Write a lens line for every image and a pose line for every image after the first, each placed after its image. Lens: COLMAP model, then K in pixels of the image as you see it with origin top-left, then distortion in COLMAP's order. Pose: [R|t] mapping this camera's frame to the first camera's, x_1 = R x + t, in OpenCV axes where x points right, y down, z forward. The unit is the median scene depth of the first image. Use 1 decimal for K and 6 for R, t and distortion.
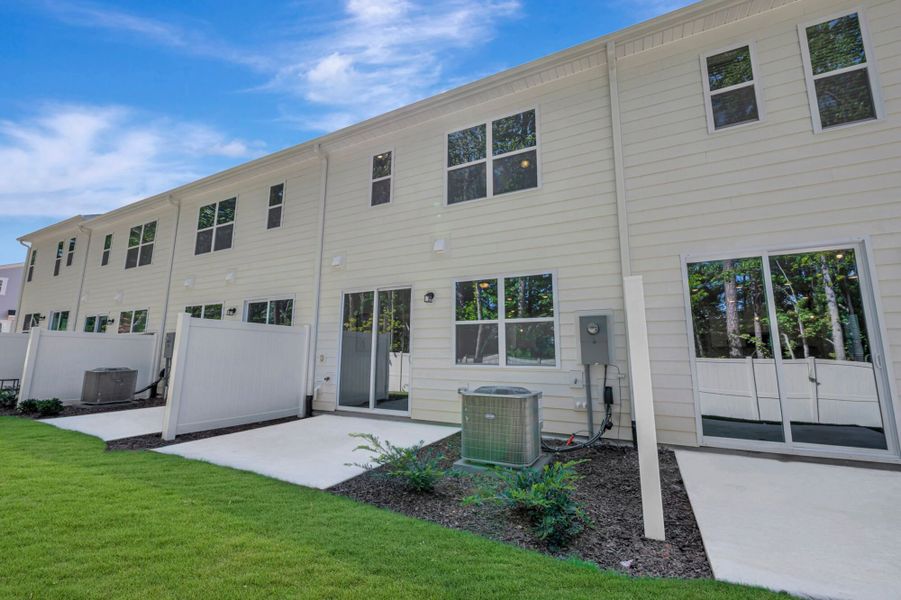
lens RADIAL K [[362.2, 0, 443.3], [0, 362.2, 297.5], [0, 0, 1]] dist [-0.000593, 0.000512]
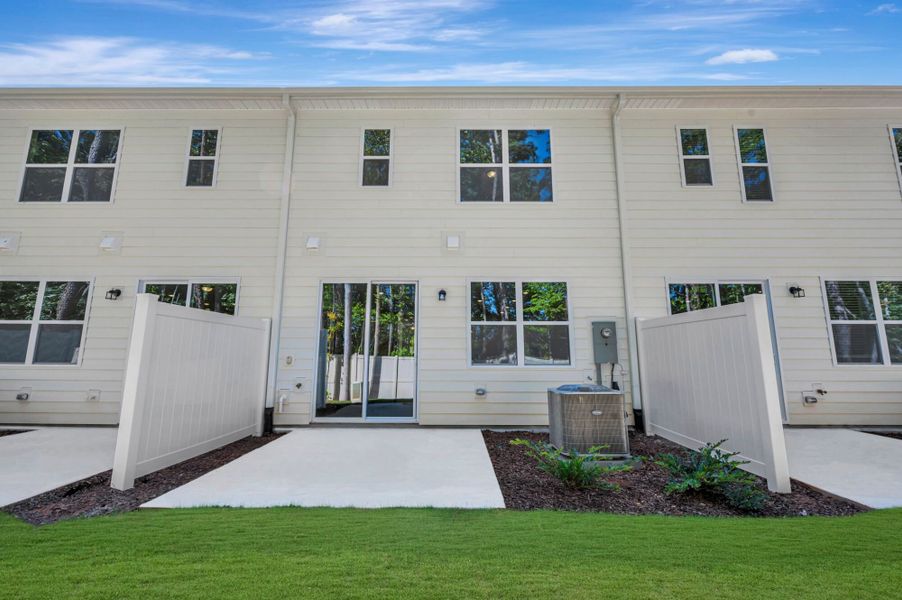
lens RADIAL K [[362.6, 0, 447.9], [0, 362.6, 299.7], [0, 0, 1]] dist [-0.000593, 0.000512]
pose [[0.894691, 0.063880, 0.442093, -0.441442], [-0.066011, 0.997763, -0.010581, 0.020090], [-0.441780, -0.019716, 0.896907, 0.138177]]
